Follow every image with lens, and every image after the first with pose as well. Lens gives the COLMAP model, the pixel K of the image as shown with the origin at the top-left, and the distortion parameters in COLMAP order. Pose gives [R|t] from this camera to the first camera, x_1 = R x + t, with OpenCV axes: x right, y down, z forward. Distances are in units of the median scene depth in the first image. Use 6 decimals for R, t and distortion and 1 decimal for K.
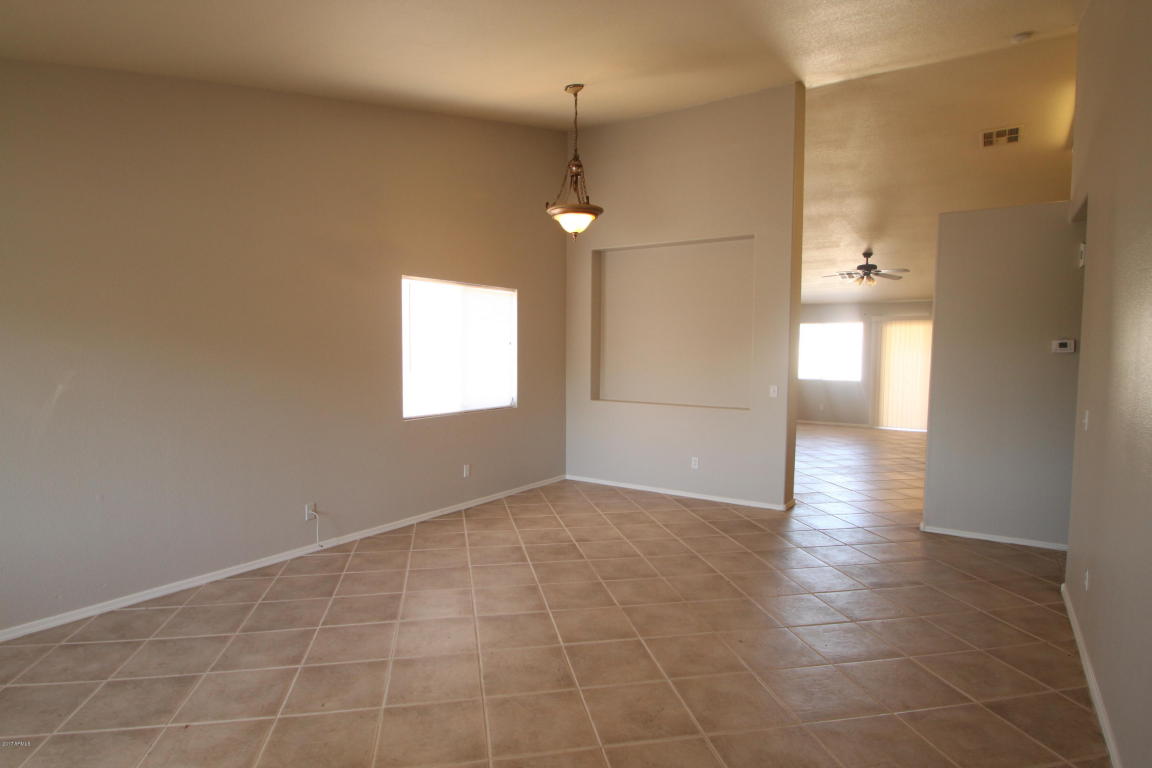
lens RADIAL K [[608.6, 0, 578.3], [0, 608.6, 384.1], [0, 0, 1]] dist [-0.004353, -0.002127]
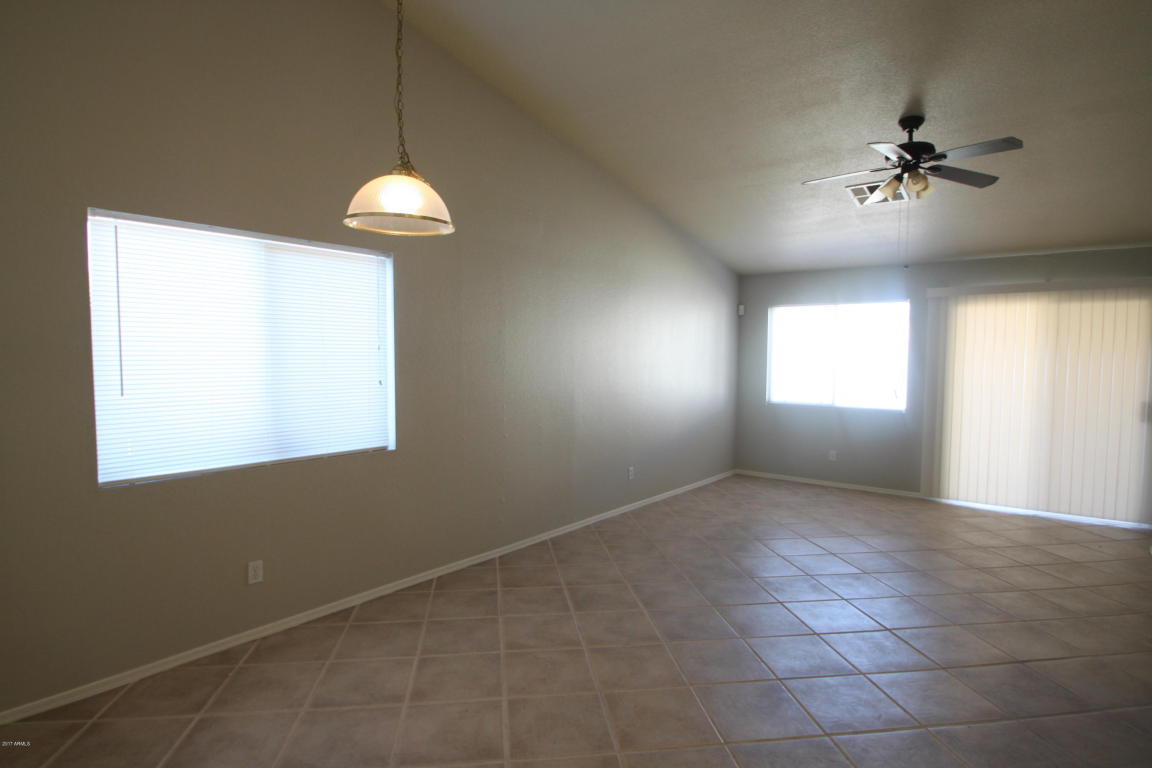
lens RADIAL K [[608.6, 0, 571.5], [0, 608.6, 378.3], [0, 0, 1]] dist [-0.004353, -0.002127]
pose [[0.996106, 0.004899, -0.088033, 0.026087], [-0.004807, 0.999988, 0.001261, -0.003876], [0.088038, -0.000833, 0.996117, 0.052602]]
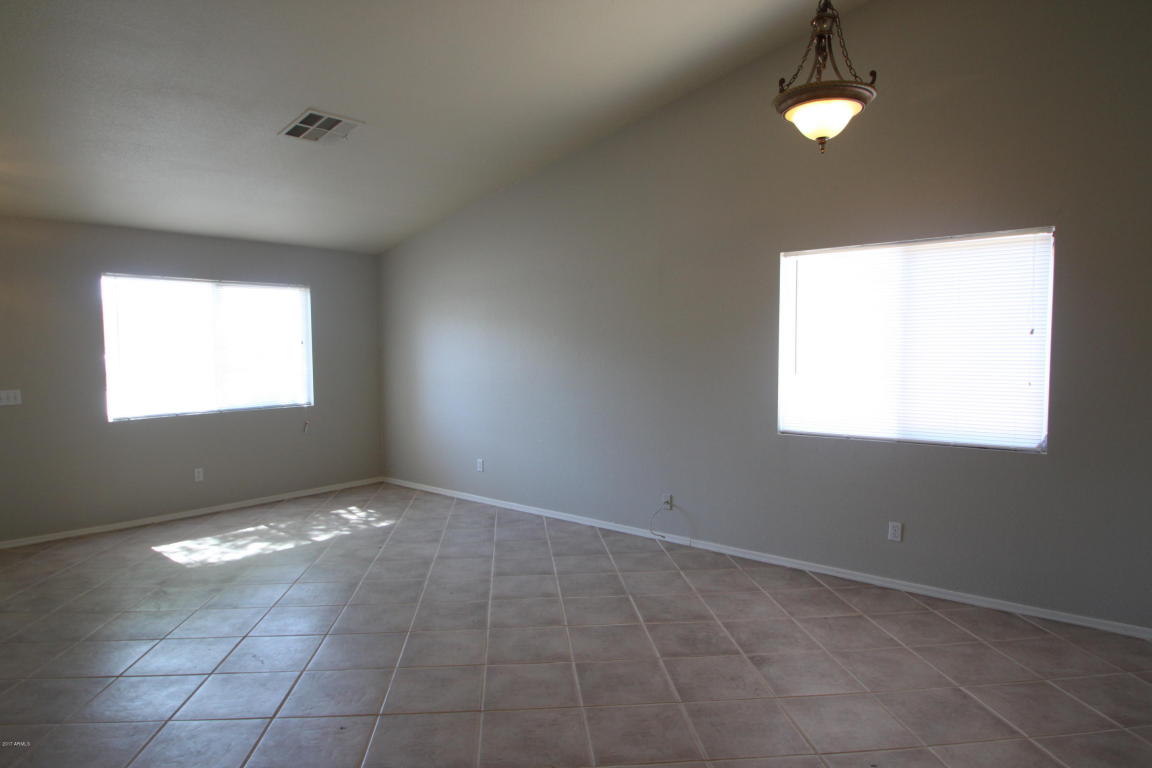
lens RADIAL K [[703.6, 0, 577.5], [0, 703.6, 386.7], [0, 0, 1]] dist [-0.004300, -0.000555]
pose [[-0.113088, 0.048636, -0.992394, 1.265156], [-0.044395, 0.997556, 0.053948, -0.077365], [0.992593, 0.050158, -0.110653, 1.591642]]
